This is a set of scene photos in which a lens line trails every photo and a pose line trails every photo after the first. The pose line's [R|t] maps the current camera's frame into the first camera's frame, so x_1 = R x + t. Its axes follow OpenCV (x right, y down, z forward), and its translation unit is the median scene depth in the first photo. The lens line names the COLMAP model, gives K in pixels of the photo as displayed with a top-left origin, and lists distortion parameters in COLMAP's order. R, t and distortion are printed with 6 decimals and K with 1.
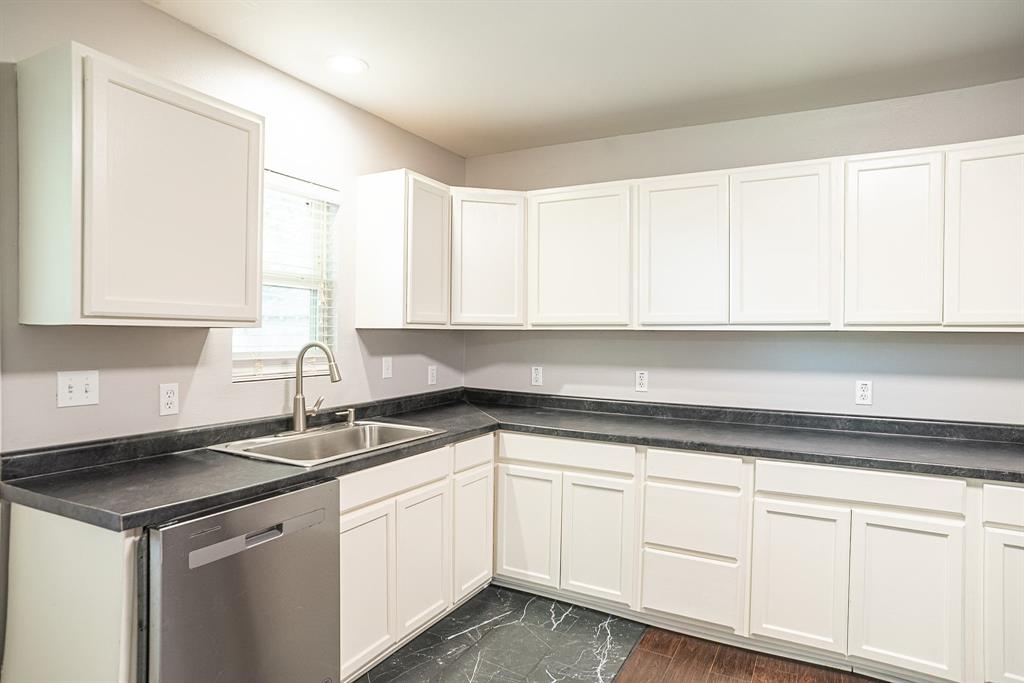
lens RADIAL K [[578.4, 0, 512.0], [0, 578.4, 341.5], [0, 0, 1]] dist [-0.002470, -0.028778]
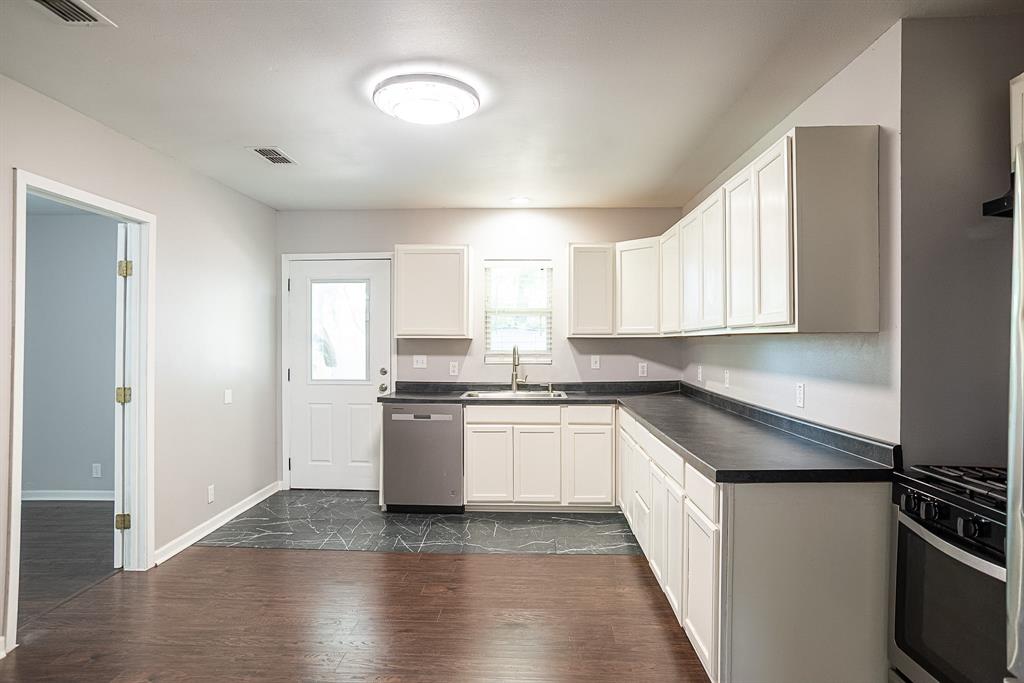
lens RADIAL K [[599.8, 0, 512.0], [0, 599.8, 341.5], [0, 0, 1]] dist [-0.100574, 0.076391]
pose [[0.443675, -0.002598, -0.896184, 1.682157], [-0.007121, 0.999954, -0.006424, 0.001650], [0.896159, 0.009232, 0.443636, 0.116839]]
